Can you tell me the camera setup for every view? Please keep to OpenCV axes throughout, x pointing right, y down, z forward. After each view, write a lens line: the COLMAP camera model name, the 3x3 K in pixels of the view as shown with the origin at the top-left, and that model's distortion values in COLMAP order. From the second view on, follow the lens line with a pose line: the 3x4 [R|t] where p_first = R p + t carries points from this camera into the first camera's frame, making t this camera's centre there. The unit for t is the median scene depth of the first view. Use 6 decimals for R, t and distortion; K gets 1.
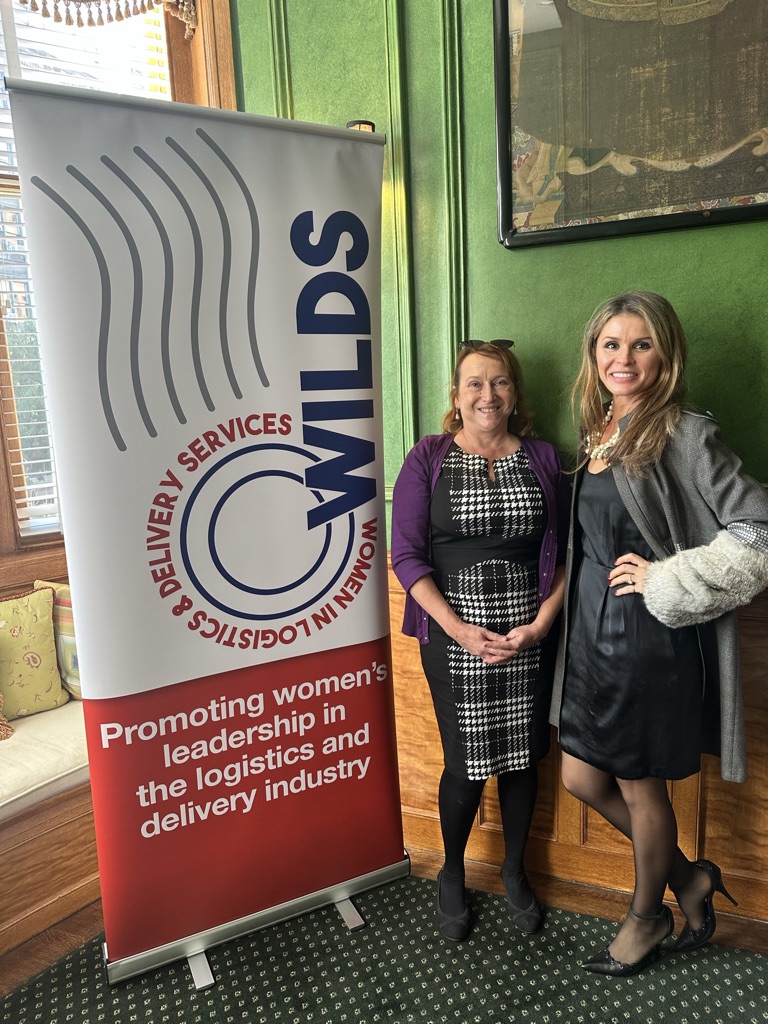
lens RADIAL K [[724.0, 0, 386.6], [0, 724.0, 507.1], [0, 0, 1]] dist [0.067538, -0.082699]
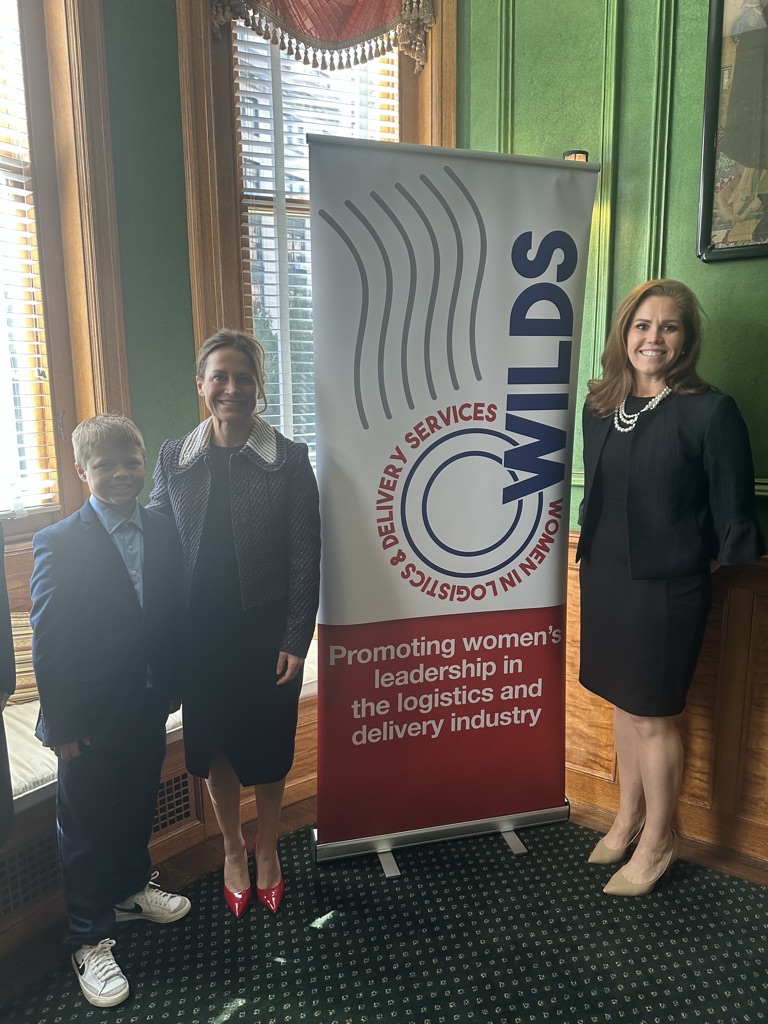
lens RADIAL K [[724.0, 0, 387.5], [0, 724.0, 500.3], [0, 0, 1]] dist [0.067538, -0.082699]
pose [[0.977819, 0.069681, -0.197522, -0.059966], [-0.069475, 0.997552, 0.007978, 0.028740], [0.197594, 0.005922, 0.980266, -0.179674]]
